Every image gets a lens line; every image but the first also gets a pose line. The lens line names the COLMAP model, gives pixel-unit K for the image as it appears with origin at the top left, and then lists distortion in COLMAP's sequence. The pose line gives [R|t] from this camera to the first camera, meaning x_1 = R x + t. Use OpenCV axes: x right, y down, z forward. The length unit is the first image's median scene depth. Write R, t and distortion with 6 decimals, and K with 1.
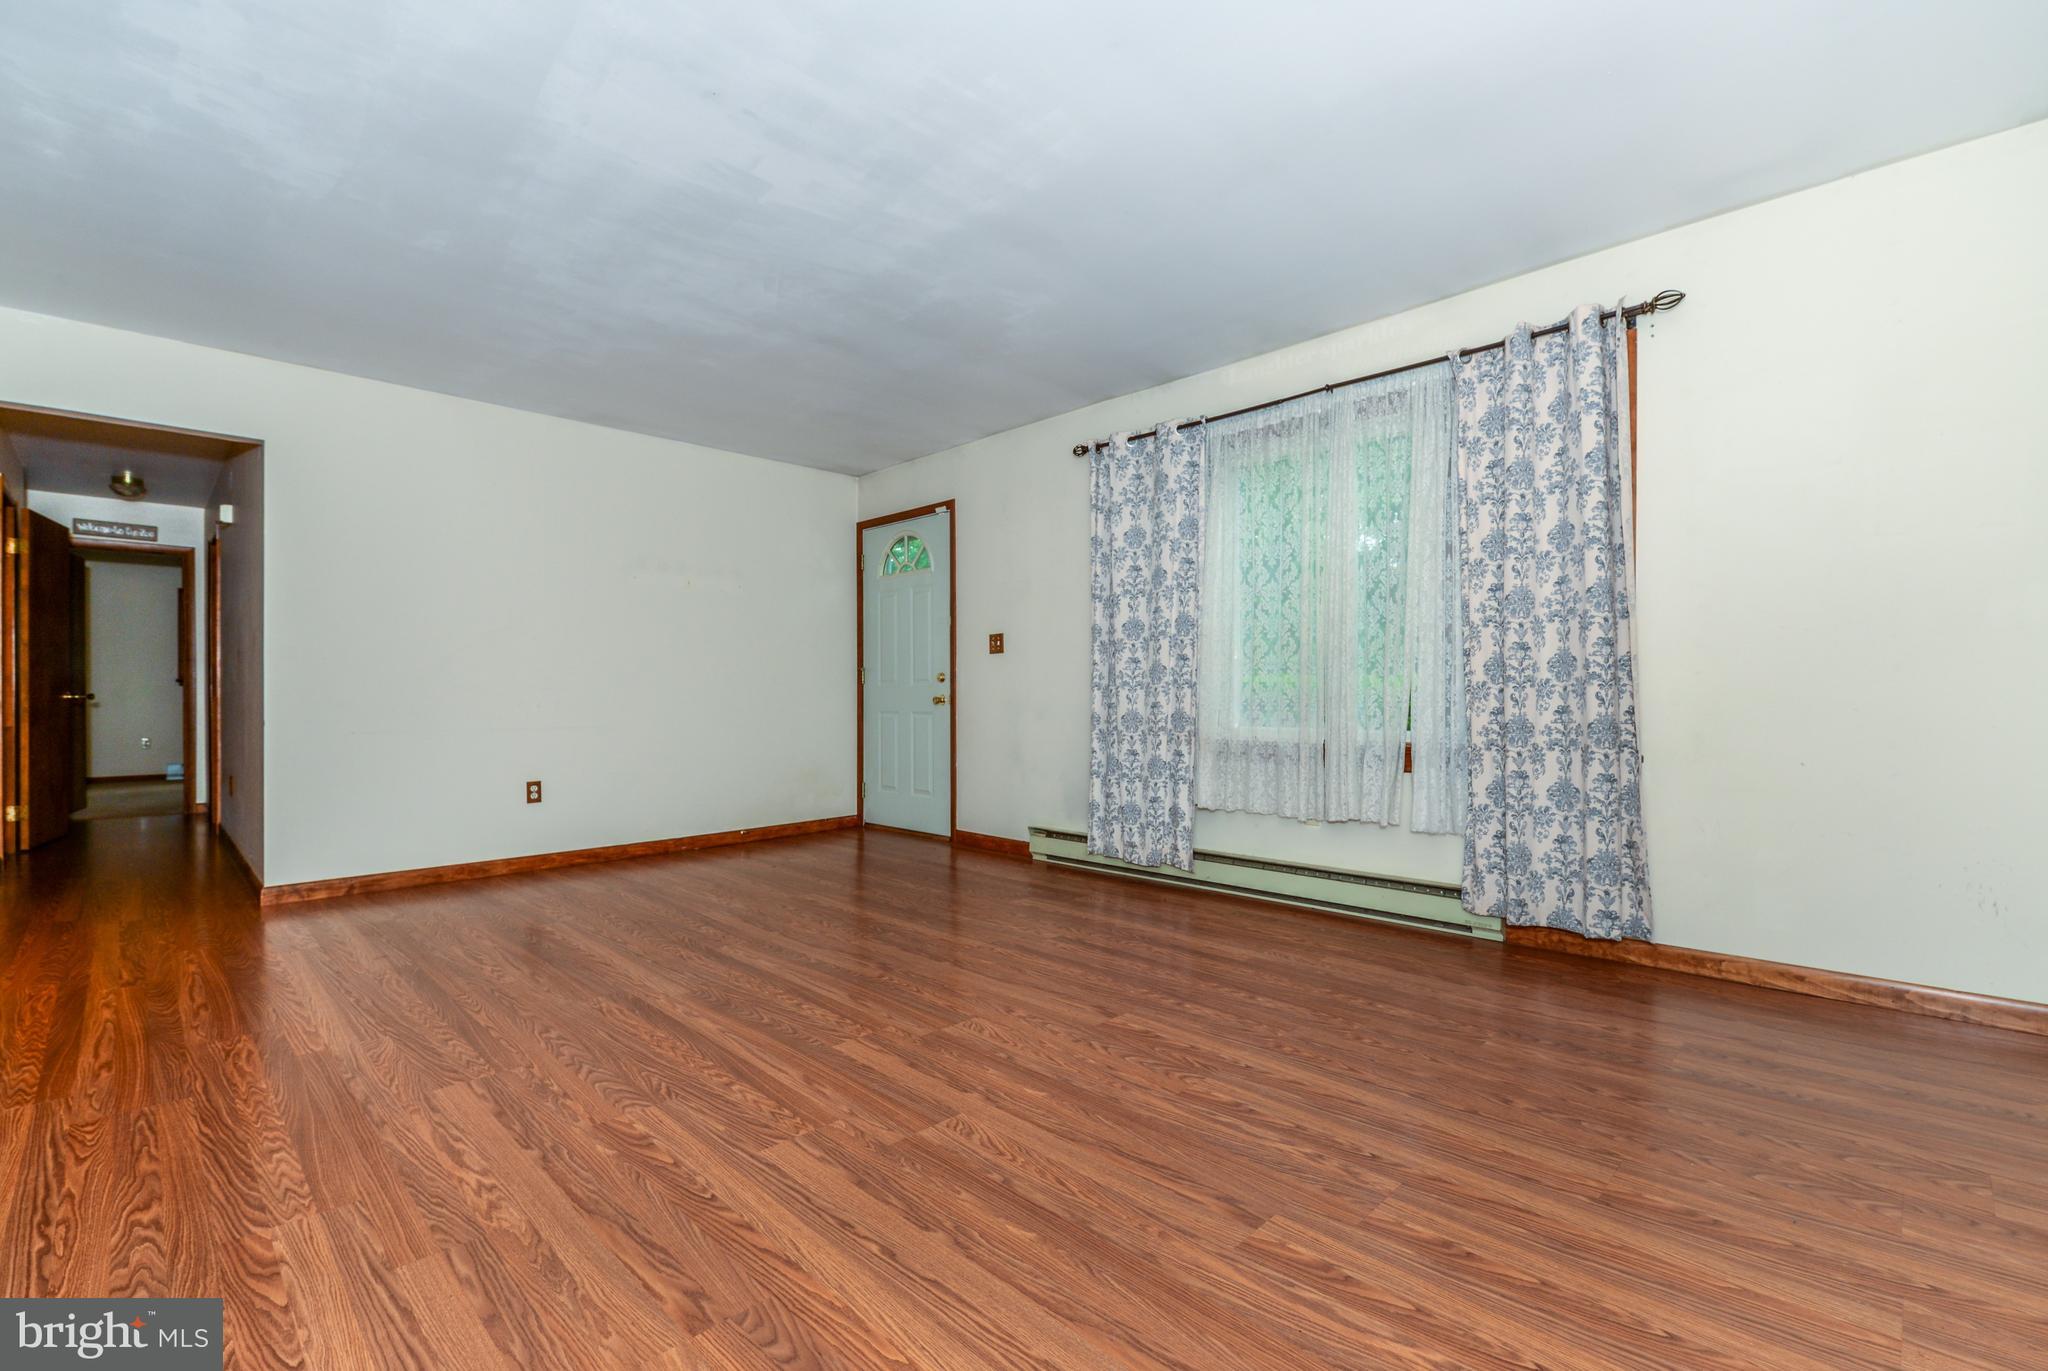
lens RADIAL K [[920.2, 0, 1024.0], [0, 920.2, 685.5], [0, 0, 1]] dist [0.000906, -0.005422]
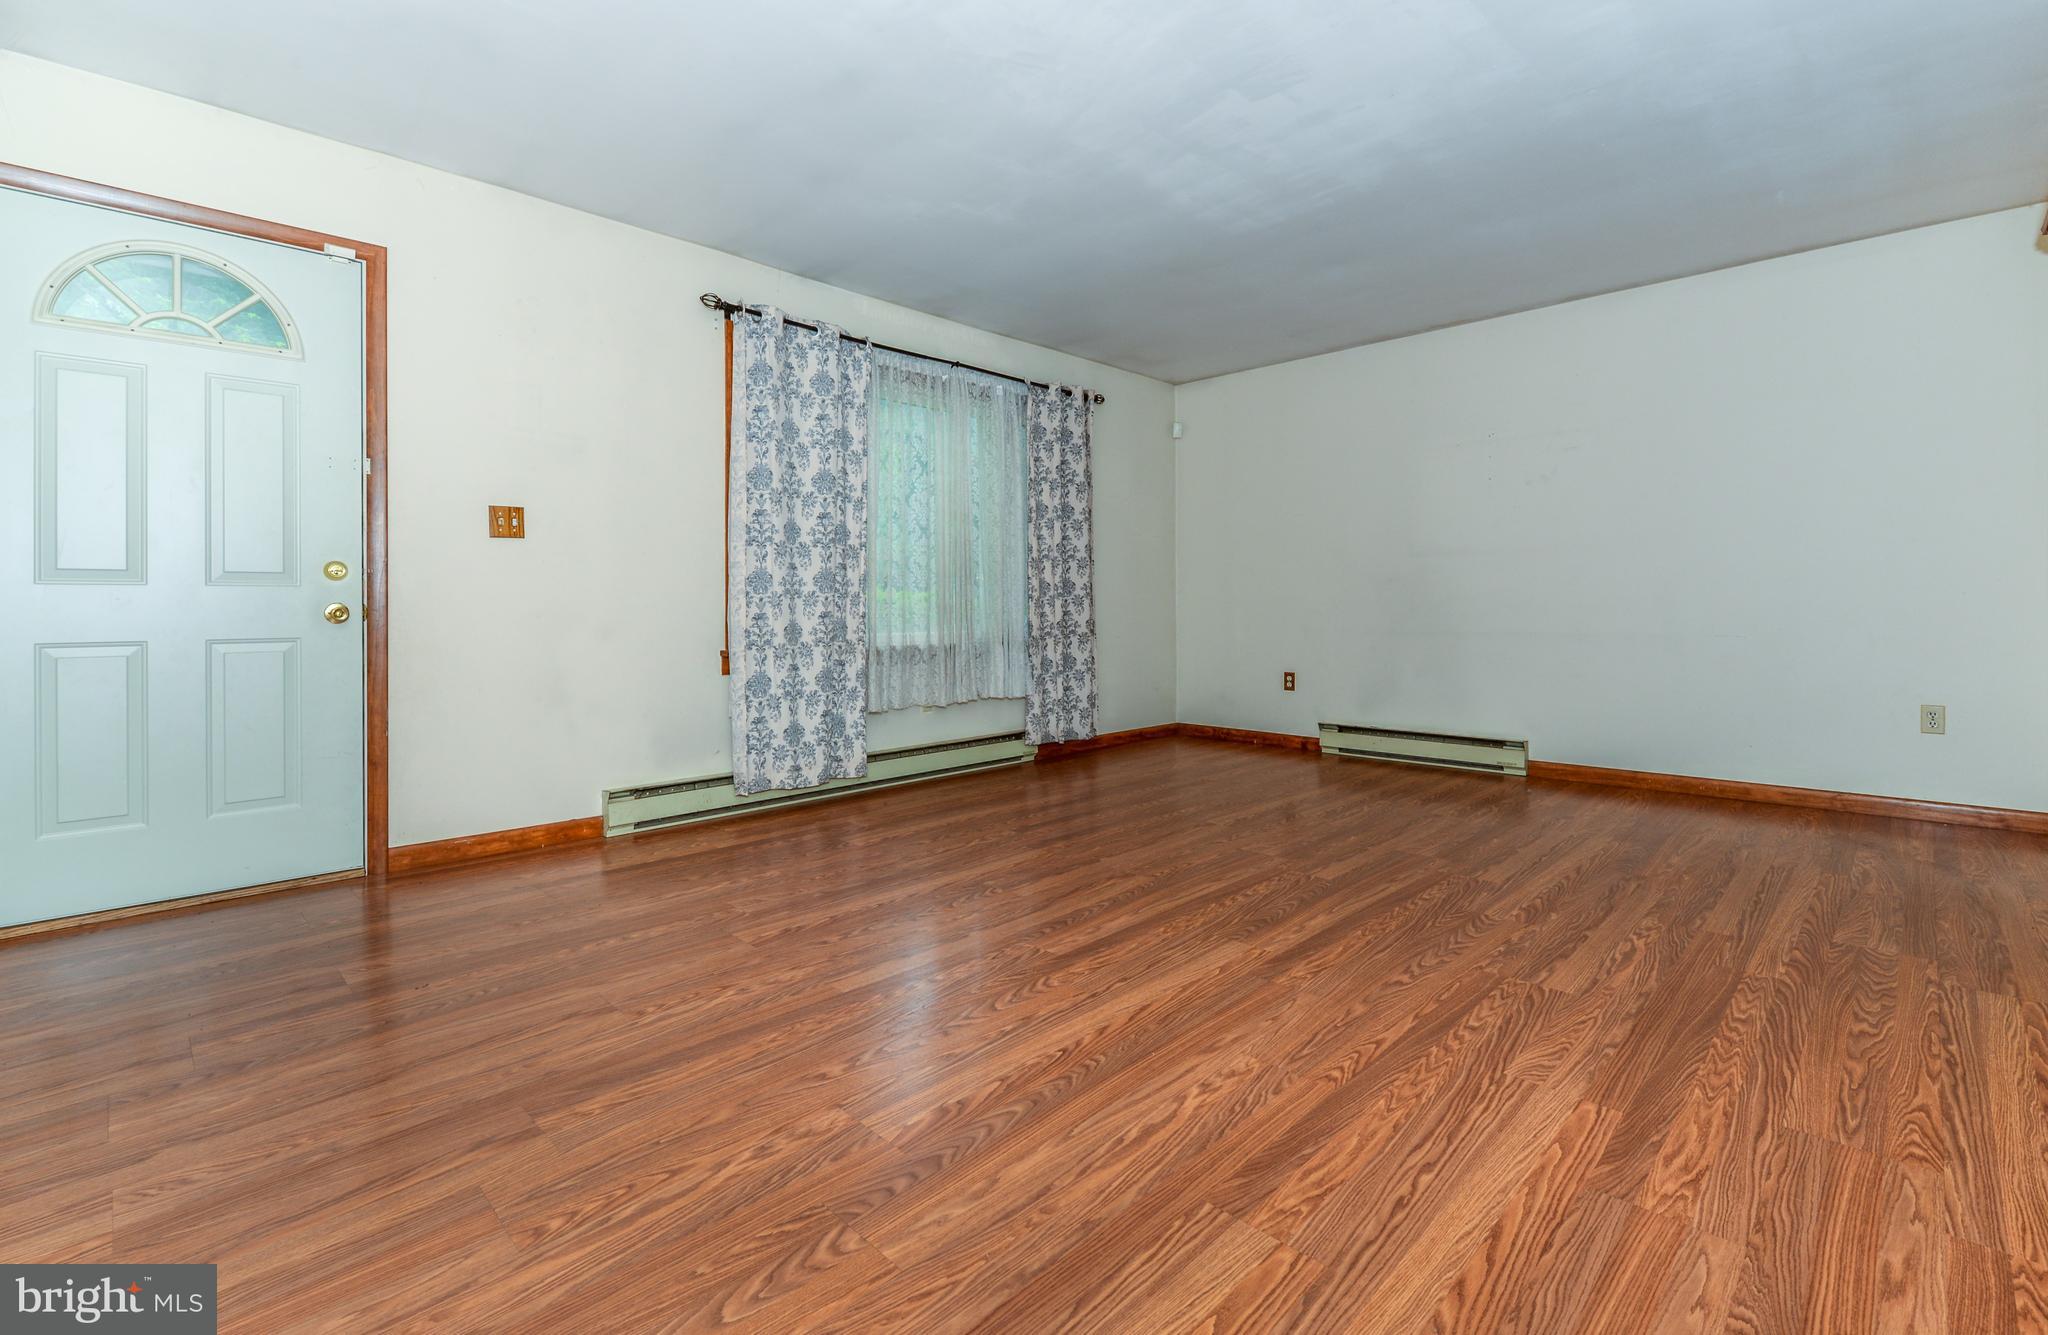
lens RADIAL K [[905.2, 0, 1023.7], [0, 905.2, 623.0], [0, 0, 1]] dist [0.013437, -0.008246]
pose [[-0.018135, -0.015665, 0.999713, -1.287551], [-0.006204, 0.999860, 0.015555, 0.019850], [-0.999816, -0.005920, -0.018230, 1.288198]]
